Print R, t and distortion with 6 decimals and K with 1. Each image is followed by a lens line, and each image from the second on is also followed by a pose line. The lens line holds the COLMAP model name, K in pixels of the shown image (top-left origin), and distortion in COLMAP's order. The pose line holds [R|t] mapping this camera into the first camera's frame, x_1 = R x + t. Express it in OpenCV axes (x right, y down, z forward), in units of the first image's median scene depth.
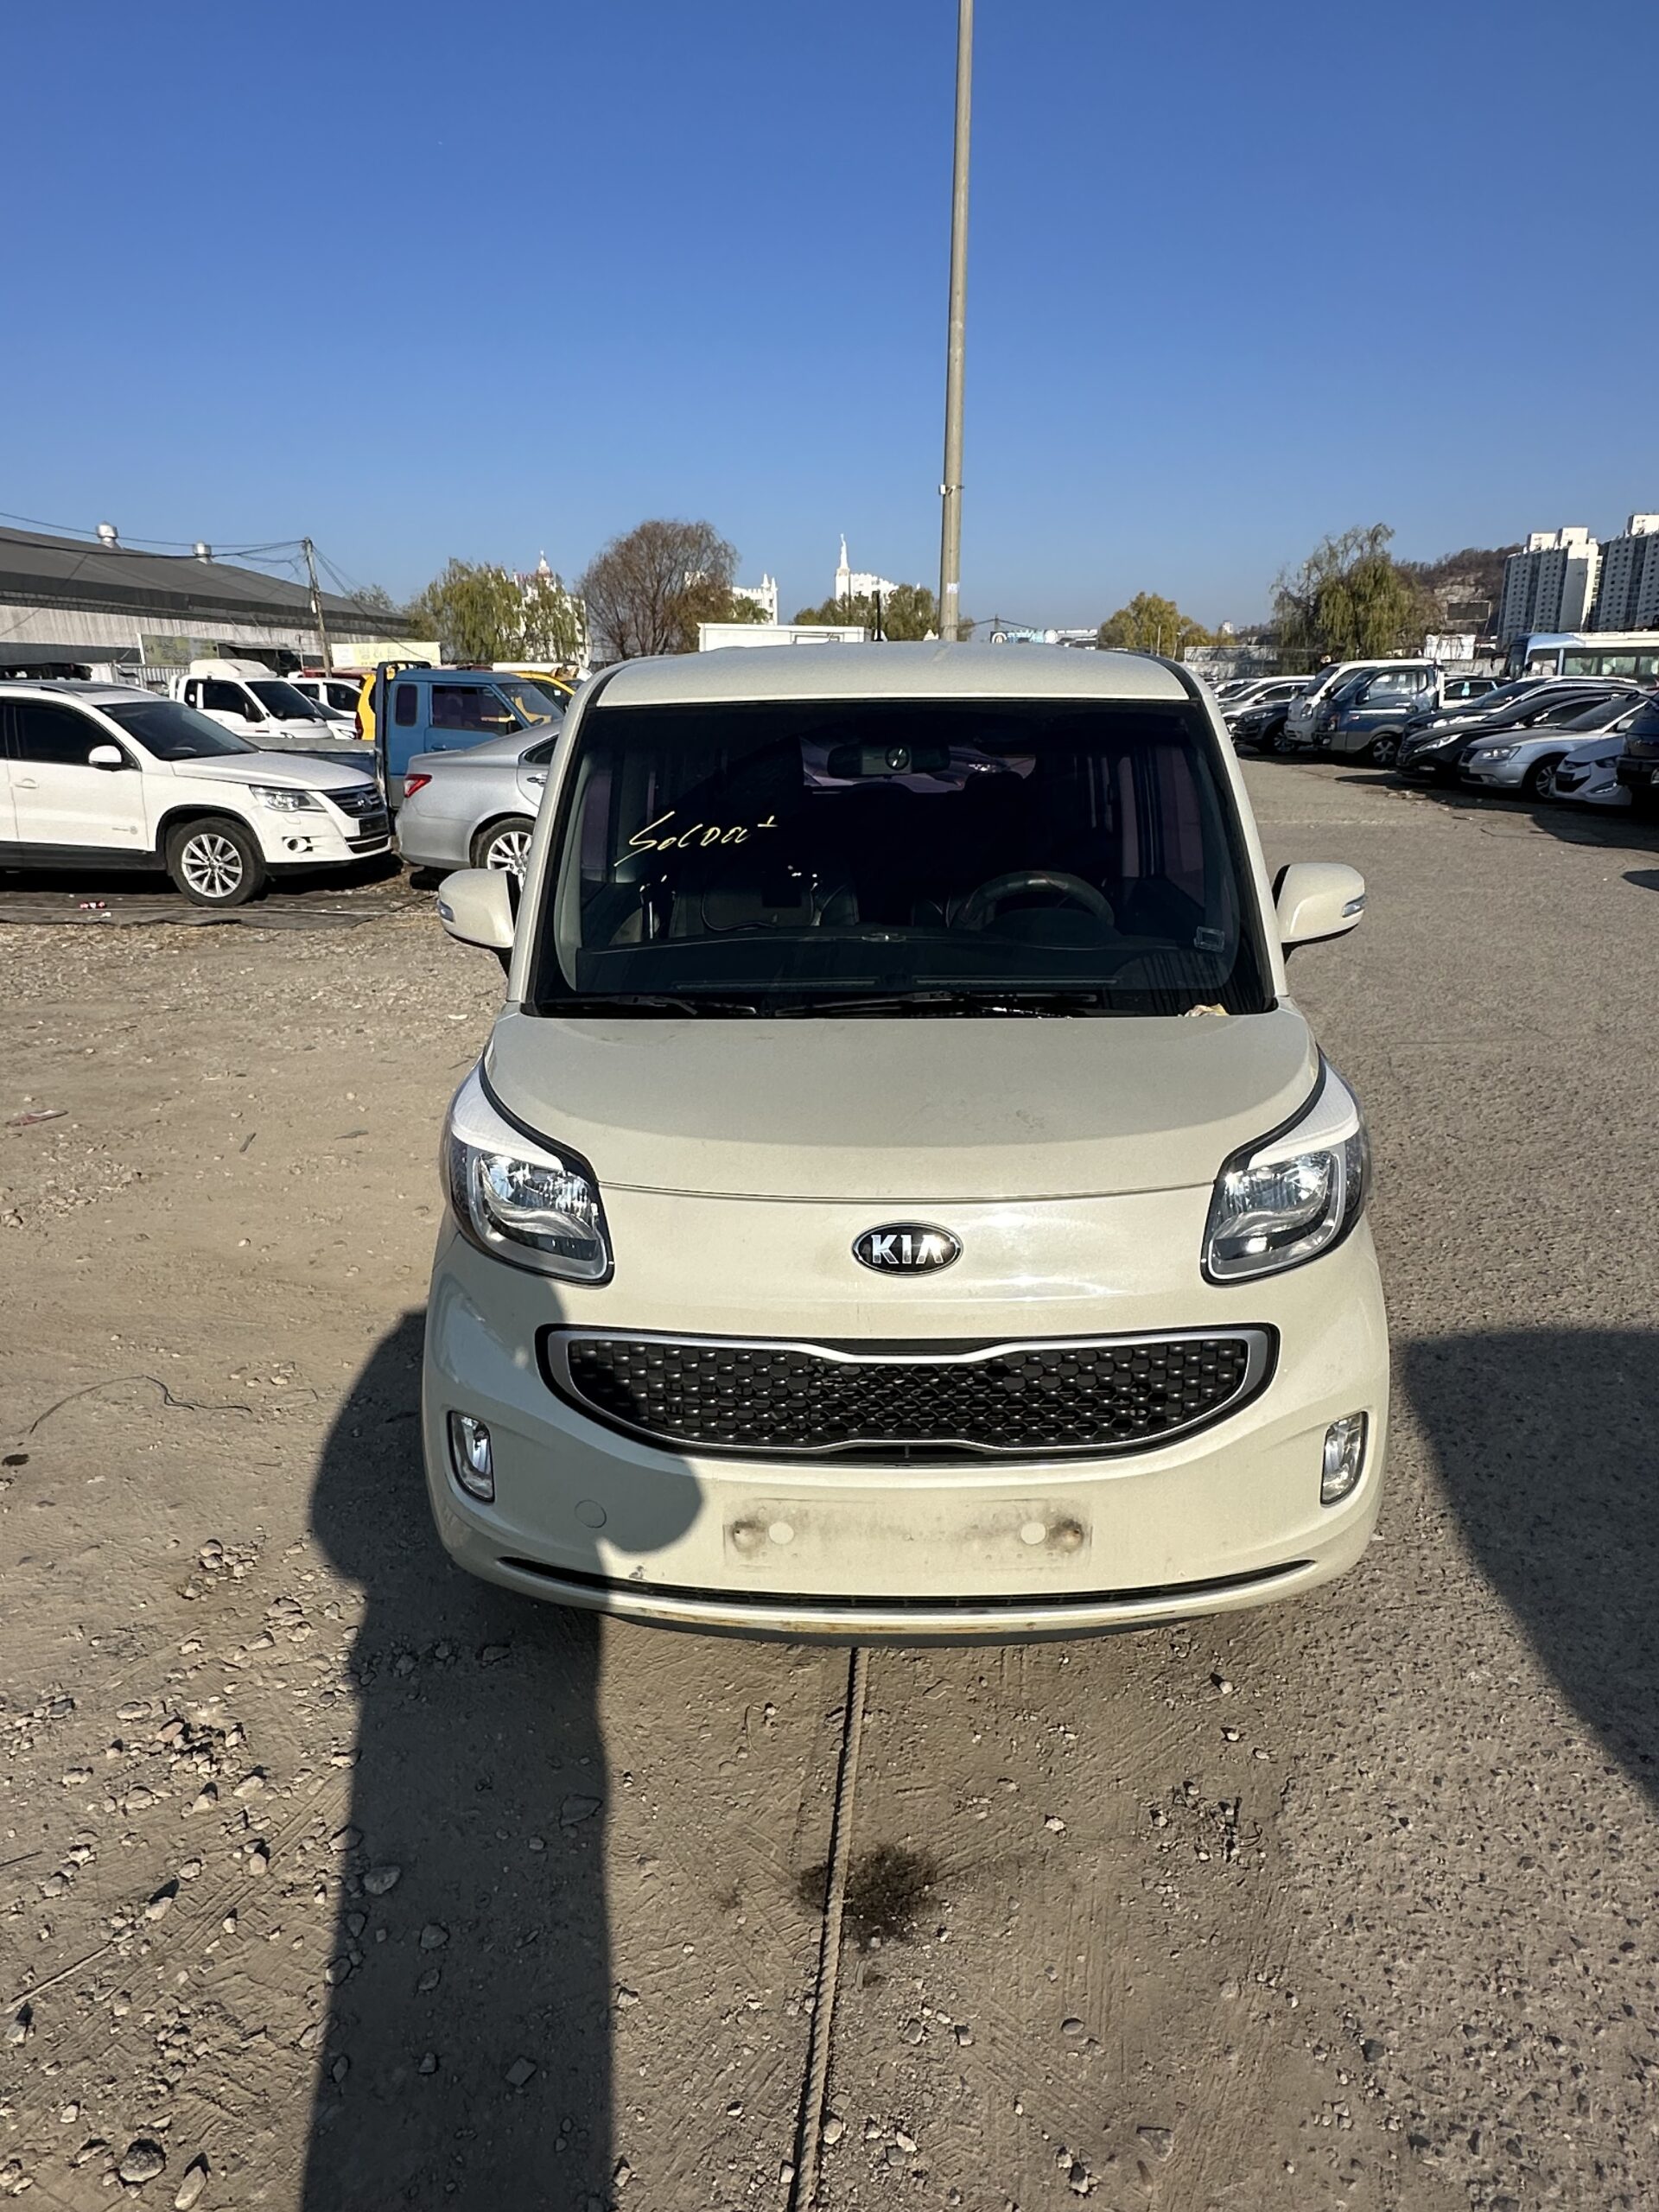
lens RADIAL K [[1377.5, 0, 834.8], [0, 1377.5, 1088.8], [0, 0, 1]] dist [-0.003550, -0.000584]
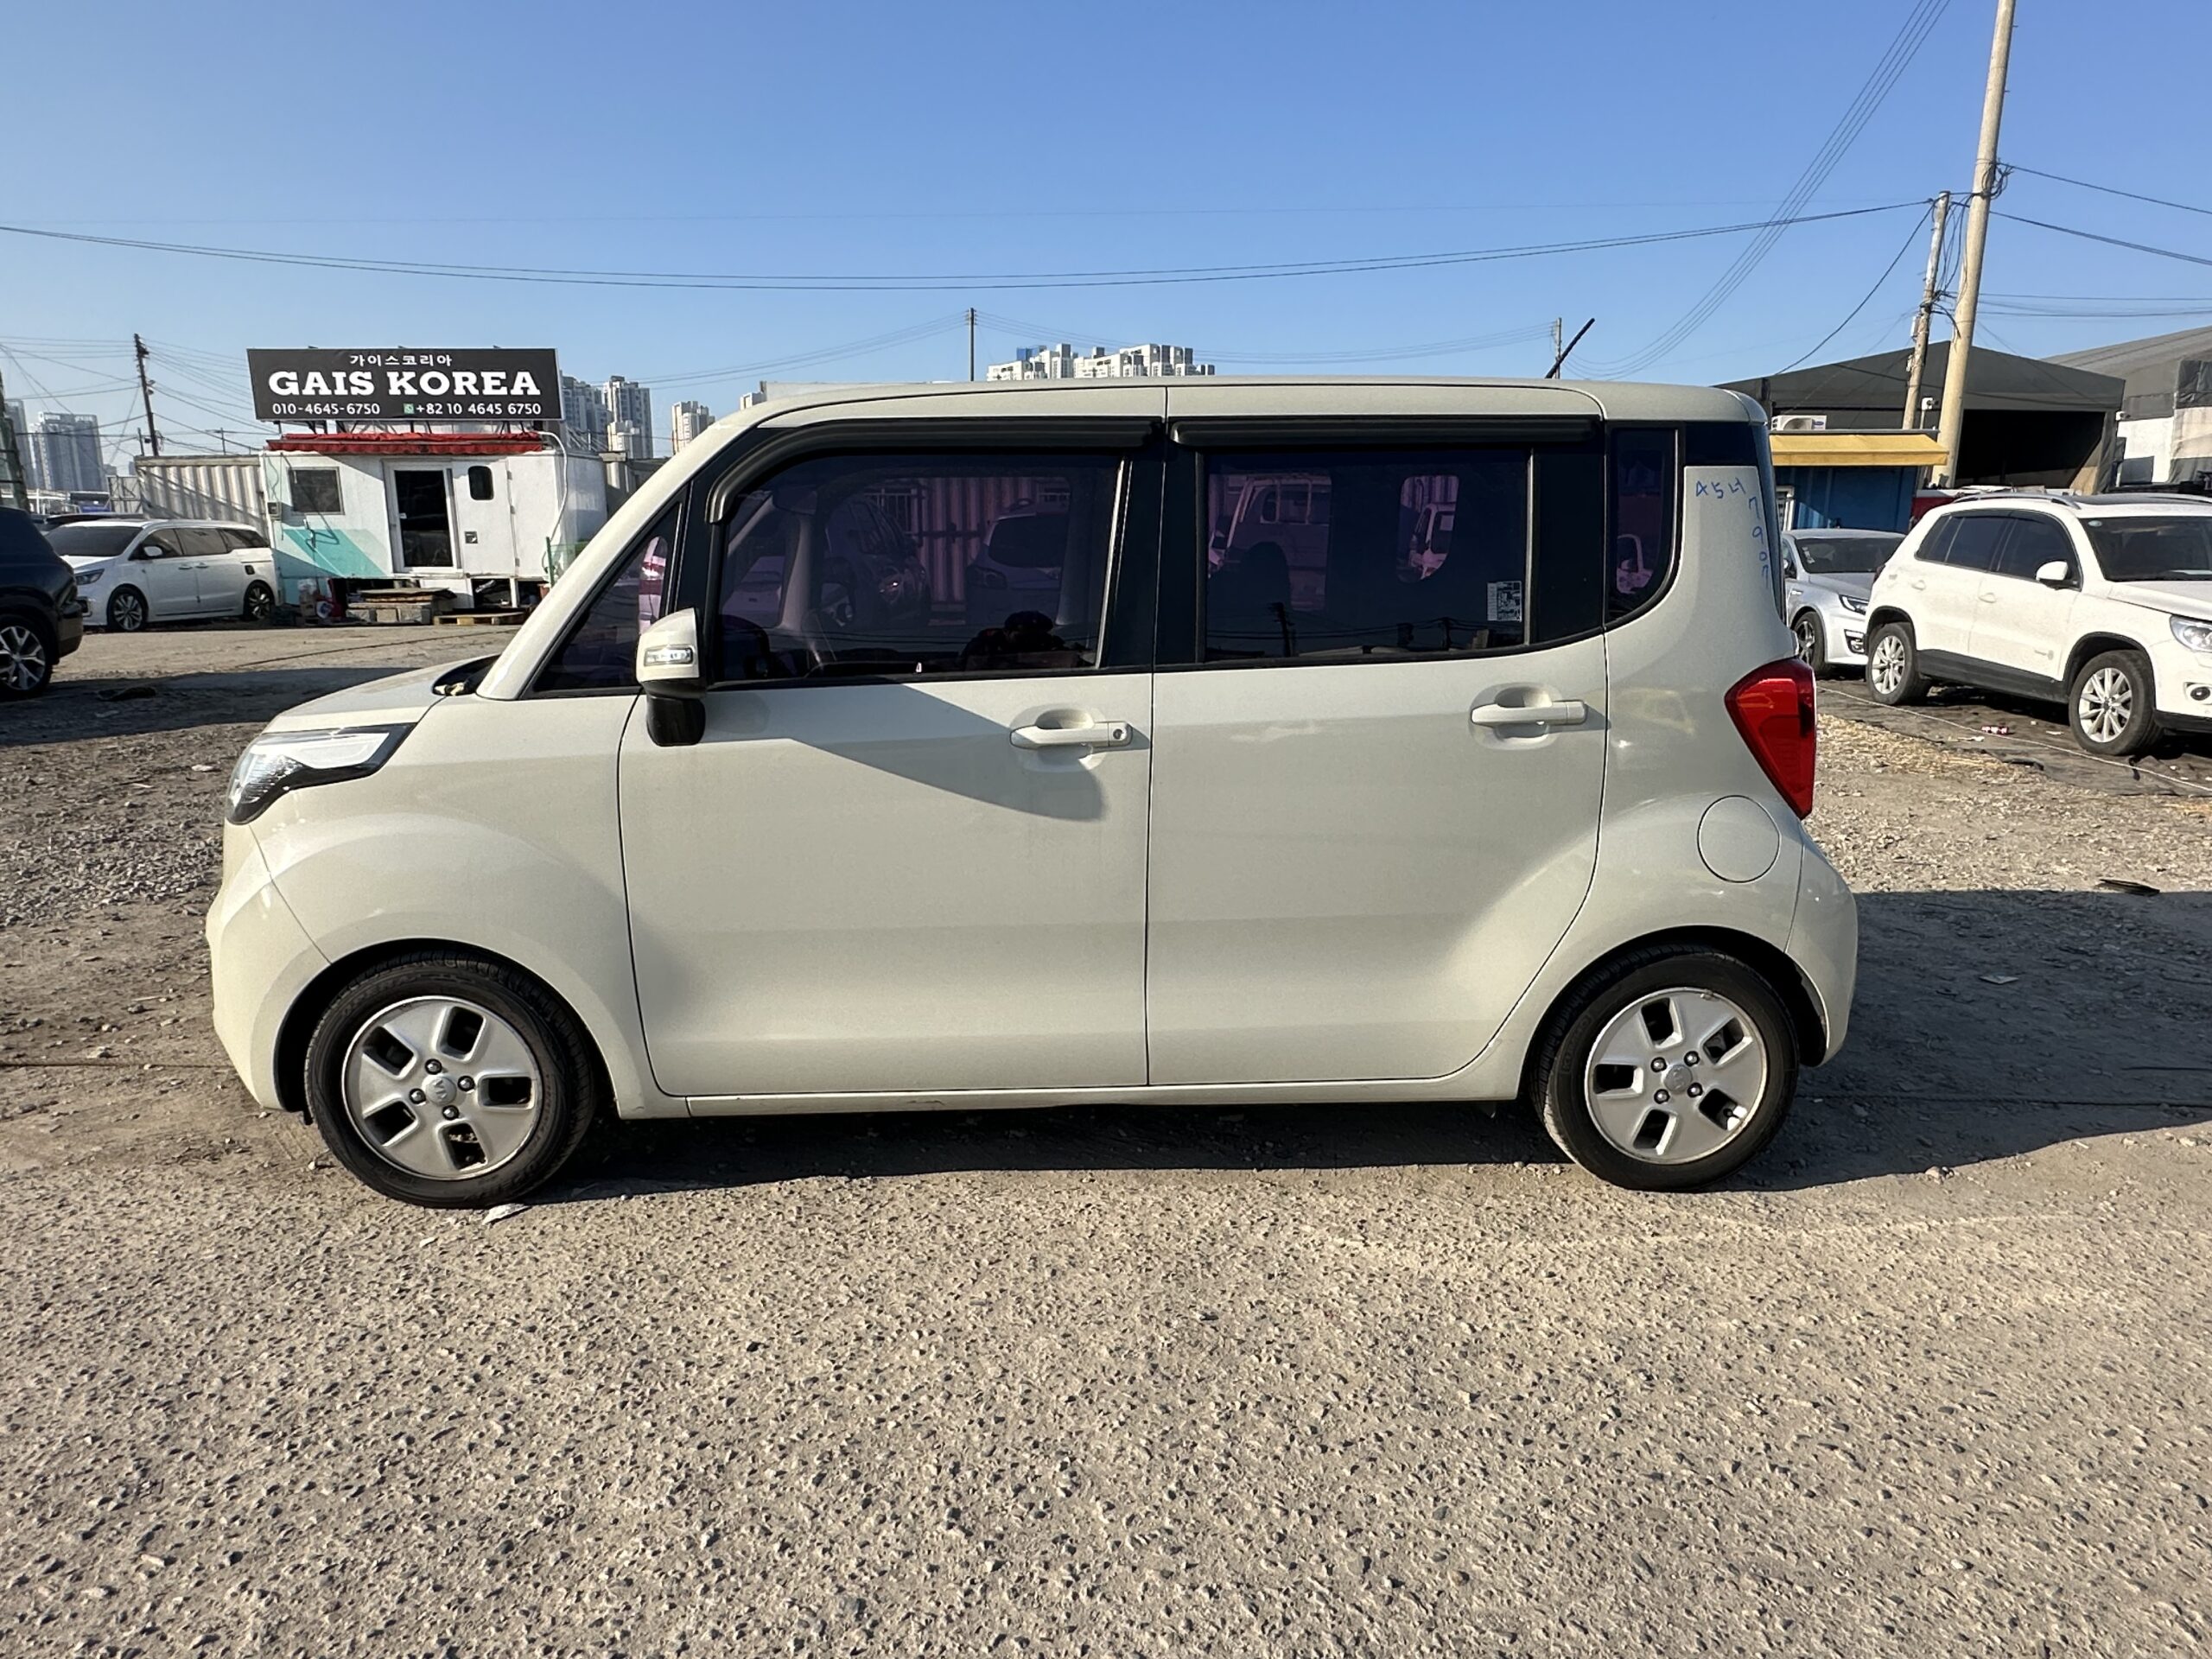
lens RADIAL K [[1377.5, 0, 1095.3], [0, 1377.5, 841.8], [0, 0, 1]] dist [-0.003550, -0.000584]
pose [[0.078240, 0.227439, -0.970644, 0.336352], [-0.284838, 0.938143, 0.196864, -0.072622], [0.955377, 0.261074, 0.138183, 0.312518]]
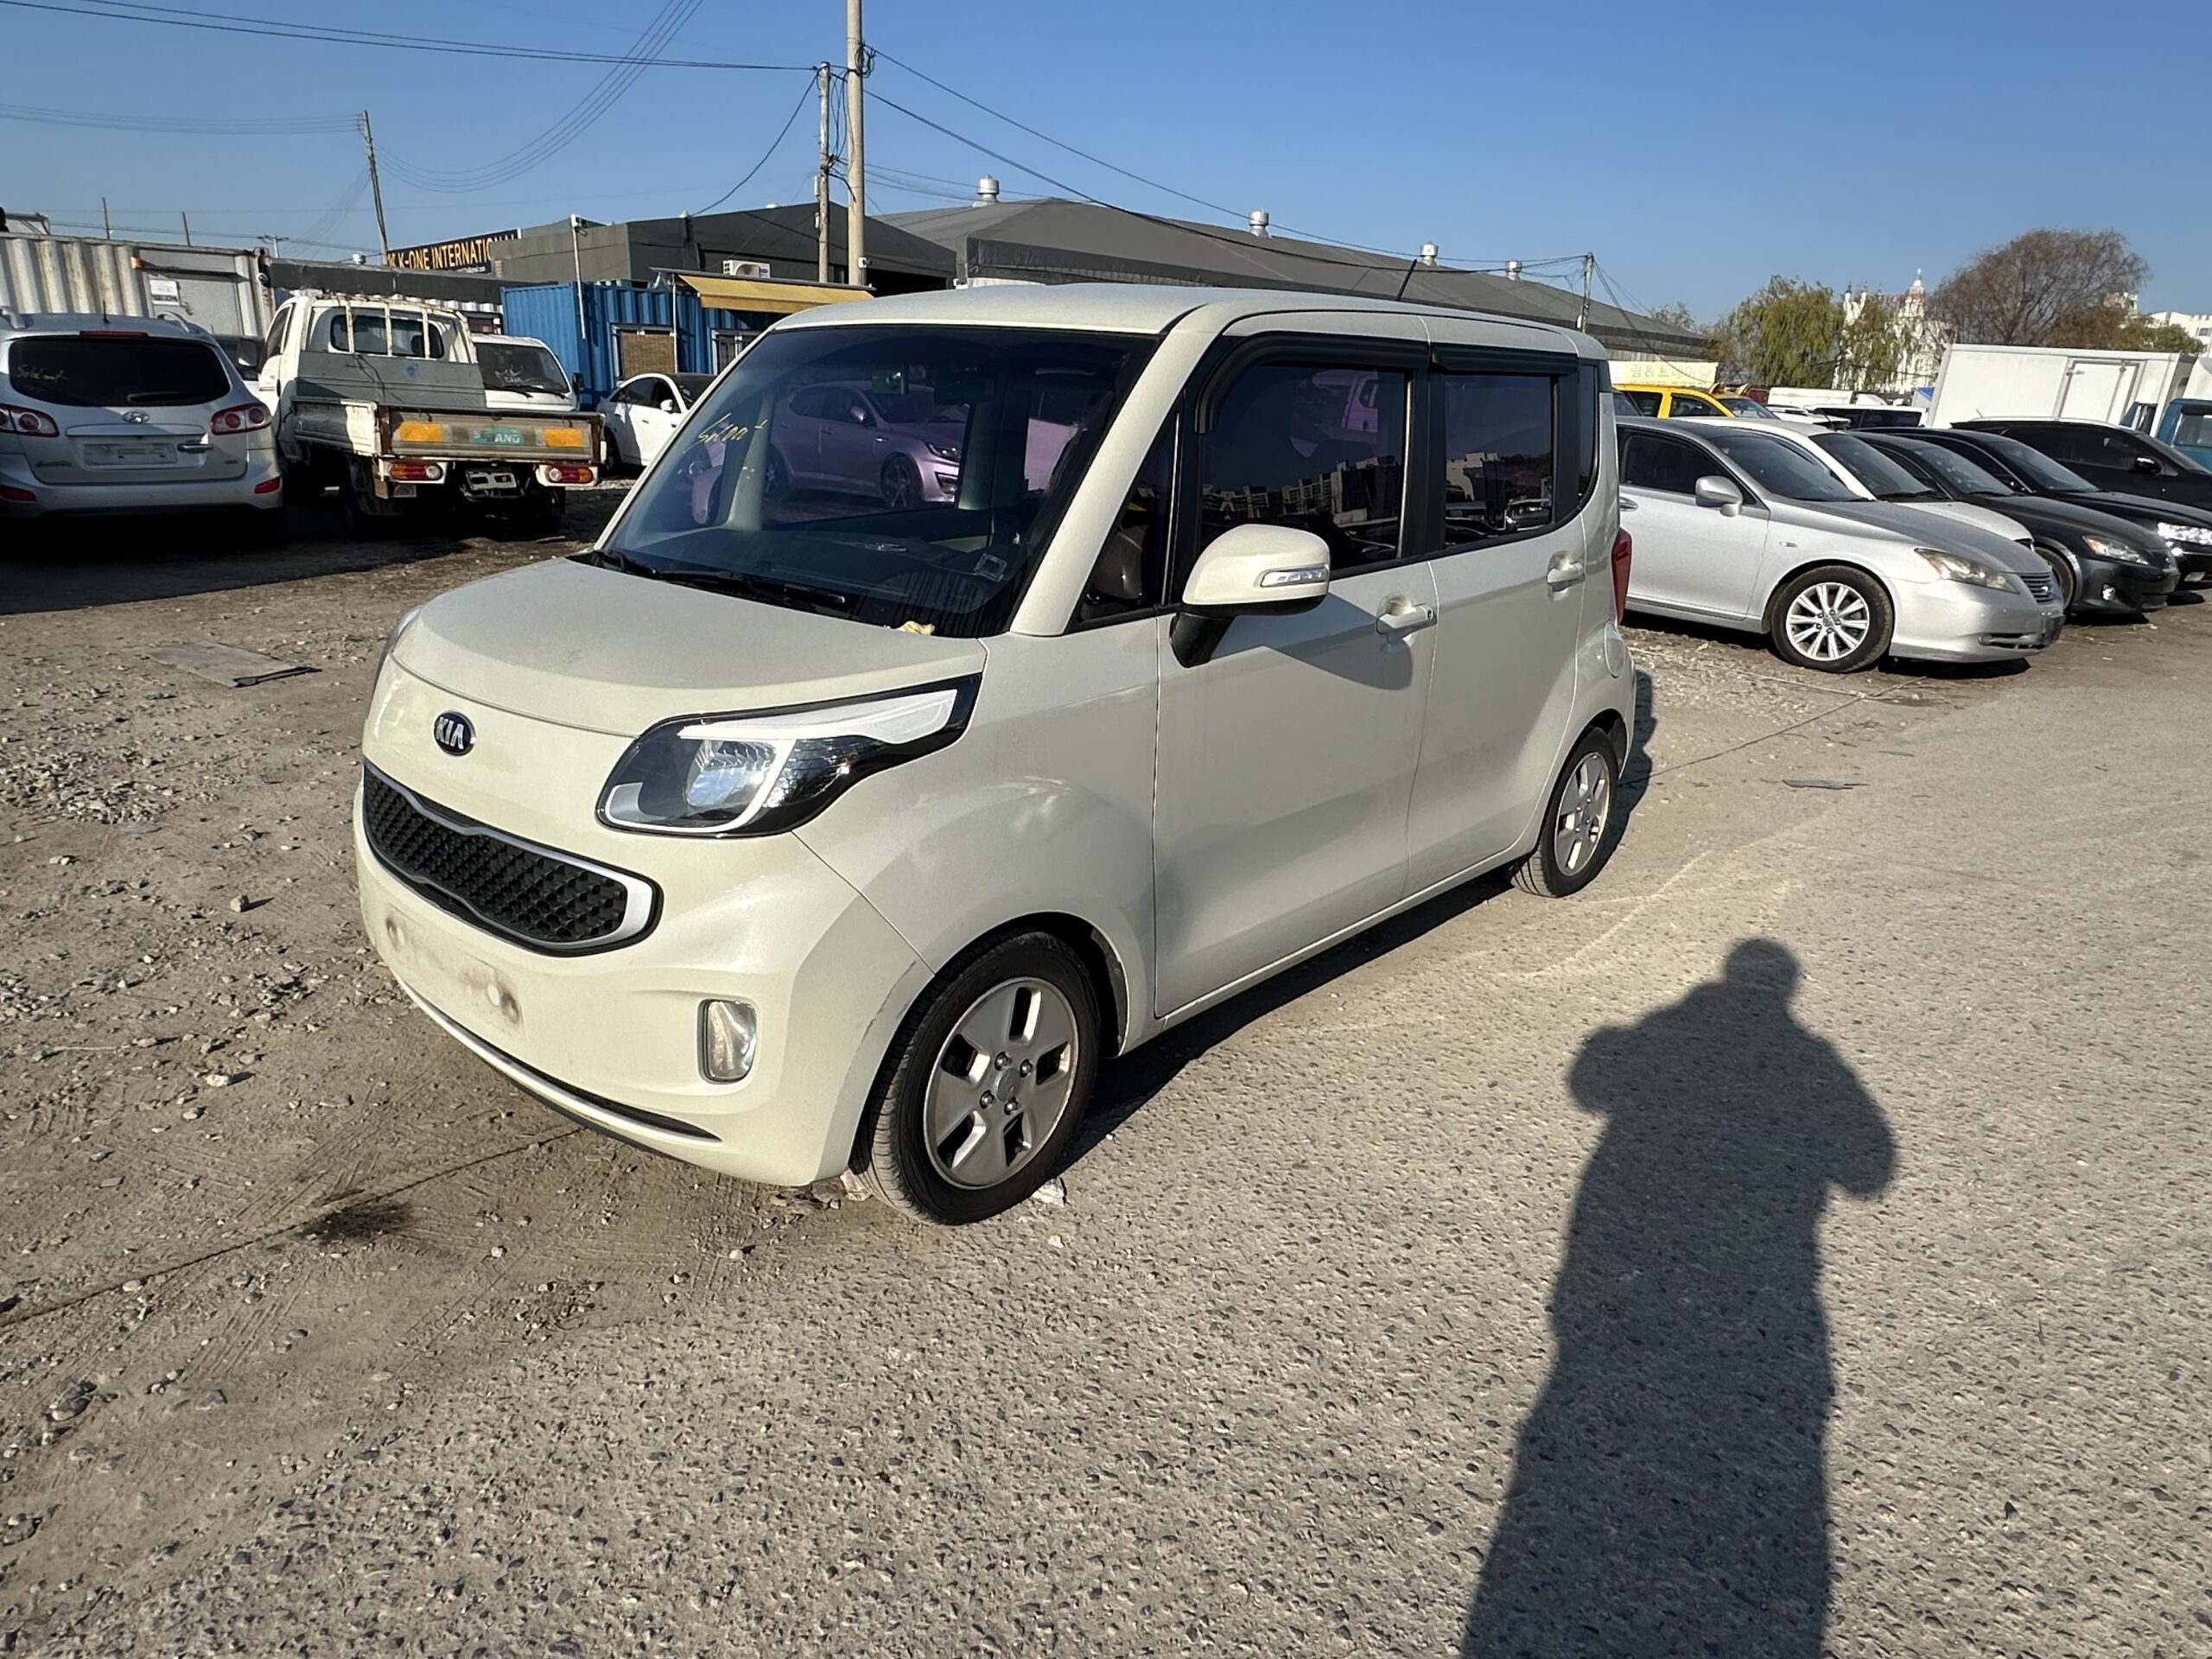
lens RADIAL K [[1377.5, 0, 1101.6], [0, 1377.5, 829.5], [0, 0, 1]] dist [-0.003550, -0.000584]
pose [[0.765537, 0.235231, -0.598849, 0.225431], [-0.227304, 0.969628, 0.090301, -0.008100], [0.601902, 0.066992, 0.795755, 0.066172]]
